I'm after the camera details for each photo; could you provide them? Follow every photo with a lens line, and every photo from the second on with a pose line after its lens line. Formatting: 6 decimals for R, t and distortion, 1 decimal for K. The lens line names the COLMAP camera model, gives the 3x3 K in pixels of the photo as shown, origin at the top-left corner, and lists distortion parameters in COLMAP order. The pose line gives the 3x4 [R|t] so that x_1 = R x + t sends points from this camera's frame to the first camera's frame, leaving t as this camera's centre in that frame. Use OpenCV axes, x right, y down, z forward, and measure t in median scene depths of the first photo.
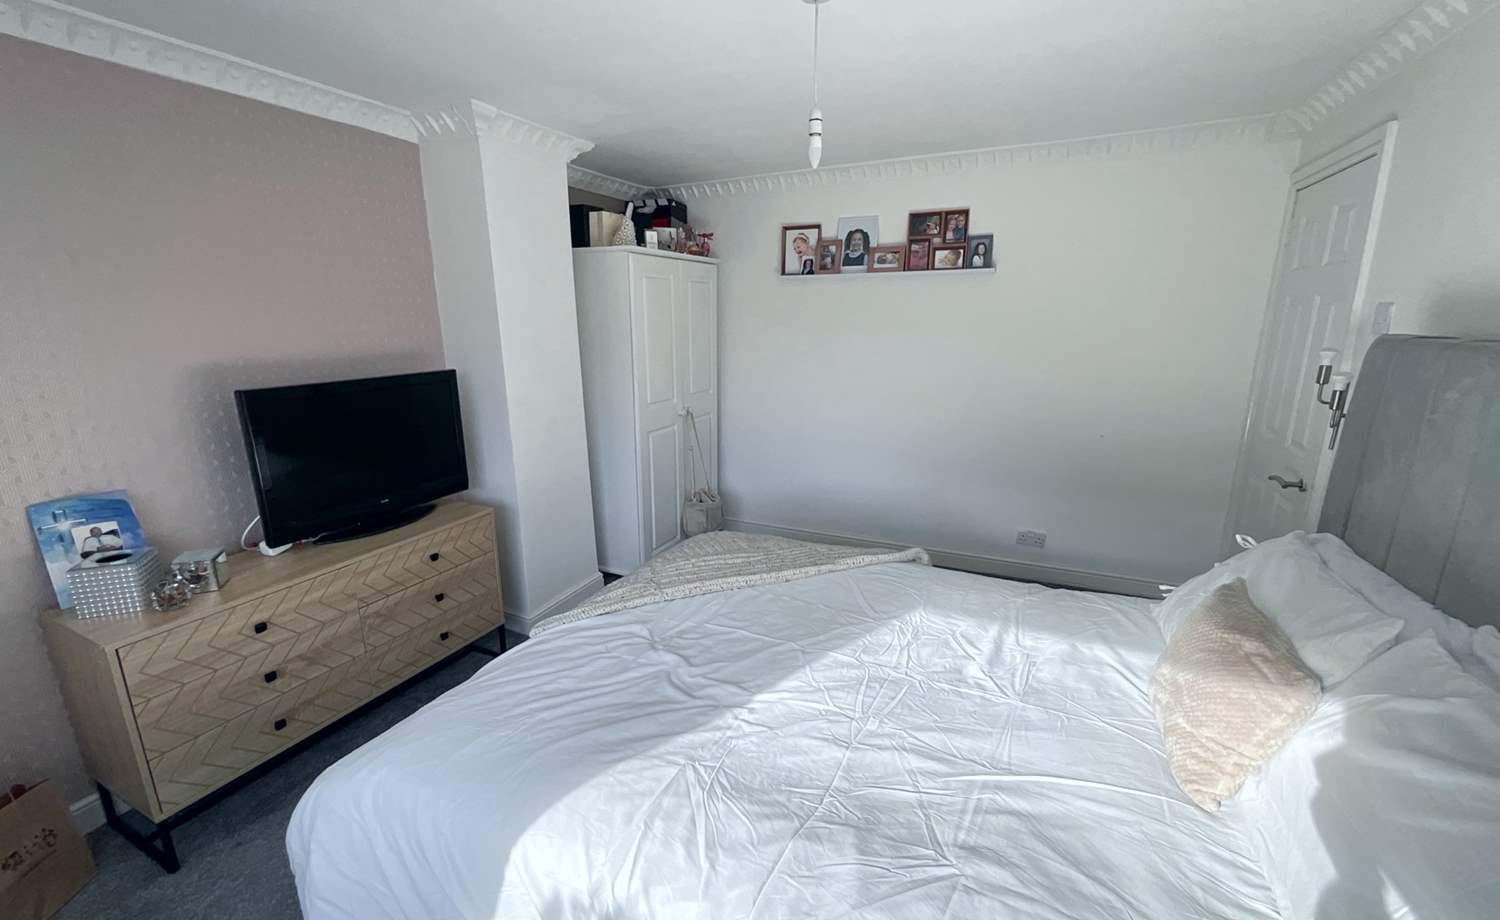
lens RADIAL K [[610.2, 0, 754.9], [0, 610.2, 466.1], [0, 0, 1]] dist [-0.002796, 0.002224]
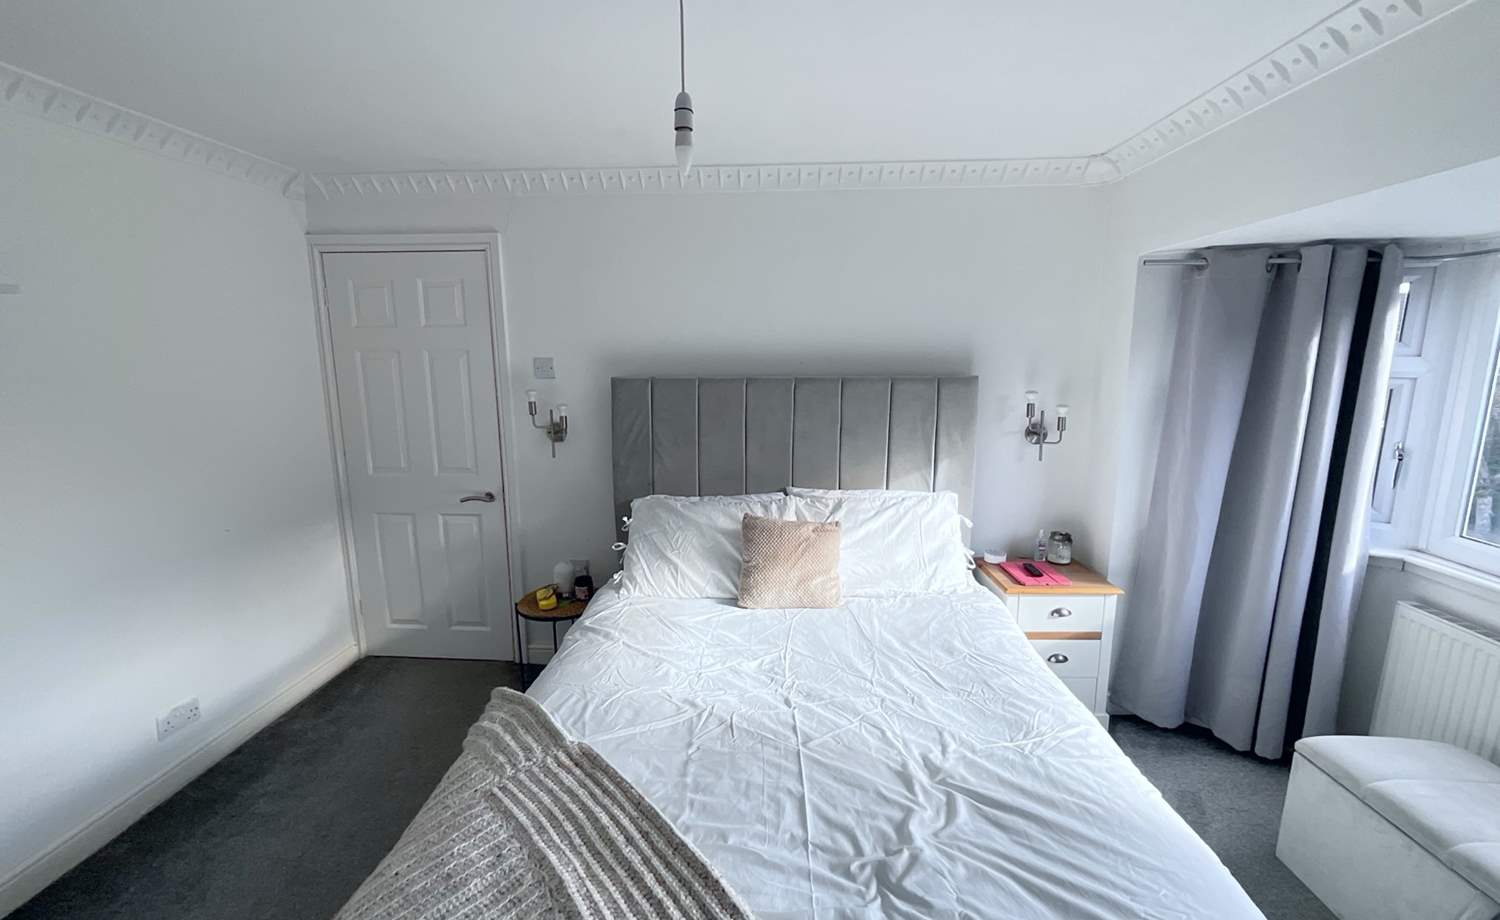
lens RADIAL K [[610.2, 0, 748.9], [0, 610.2, 459.3], [0, 0, 1]] dist [-0.002796, 0.002224]
pose [[-0.374309, -0.147775, 0.915454, -0.326583], [0.231948, 0.940918, 0.246724, -0.163662], [-0.897827, 0.304688, -0.317918, 0.625982]]
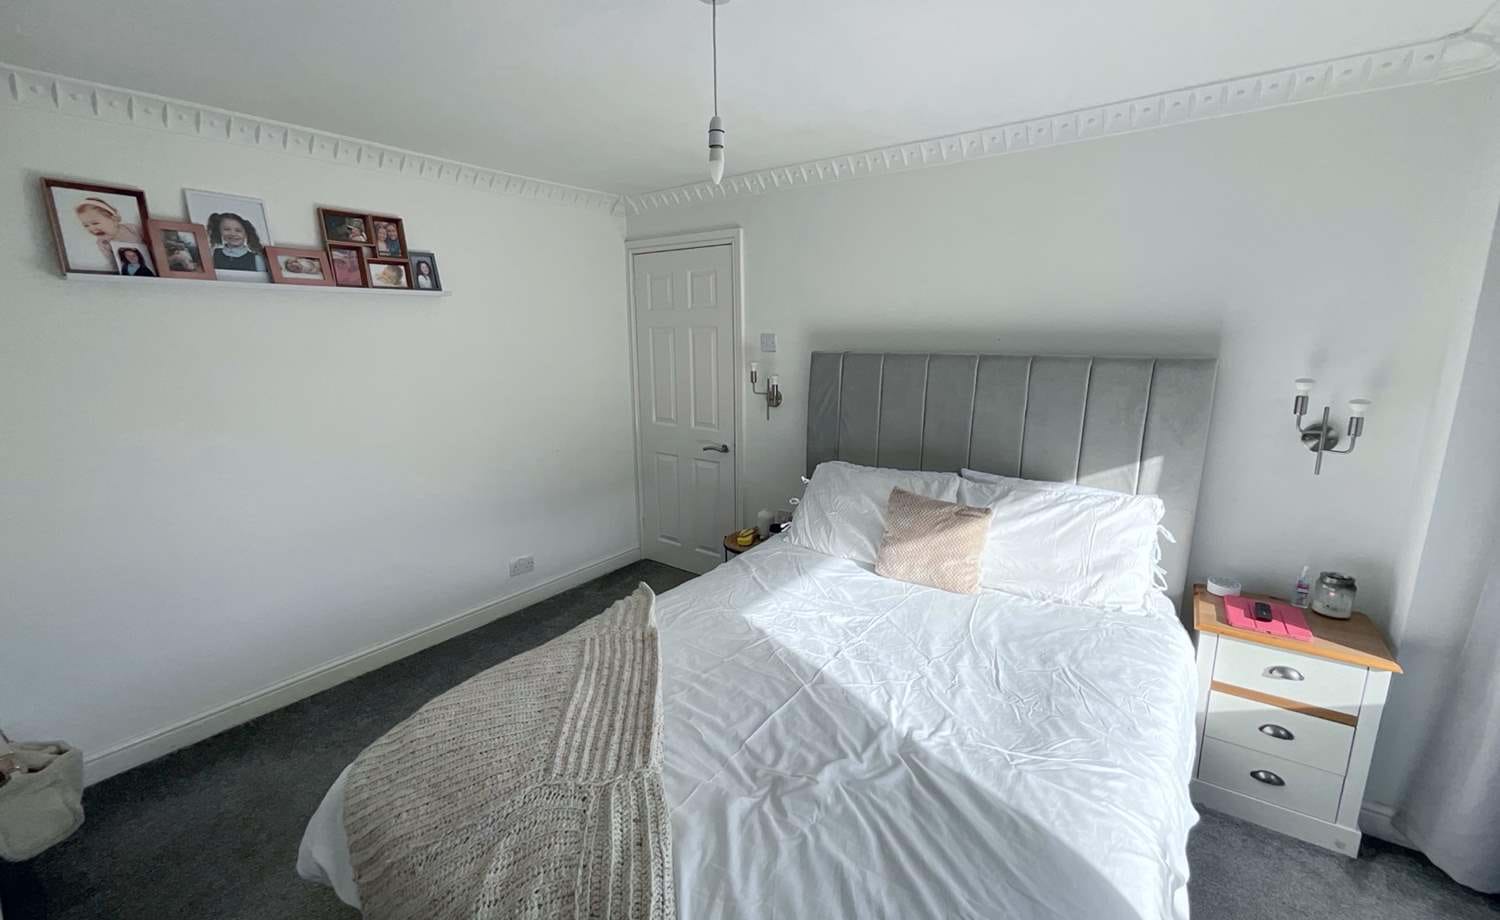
lens RADIAL K [[610.2, 0, 749.3], [0, 610.2, 458.8], [0, 0, 1]] dist [-0.002796, 0.002224]
pose [[0.193946, -0.194008, 0.961637, -0.416188], [0.241280, 0.959573, 0.144930, -0.108307], [-0.950878, 0.203915, 0.232916, 0.406447]]
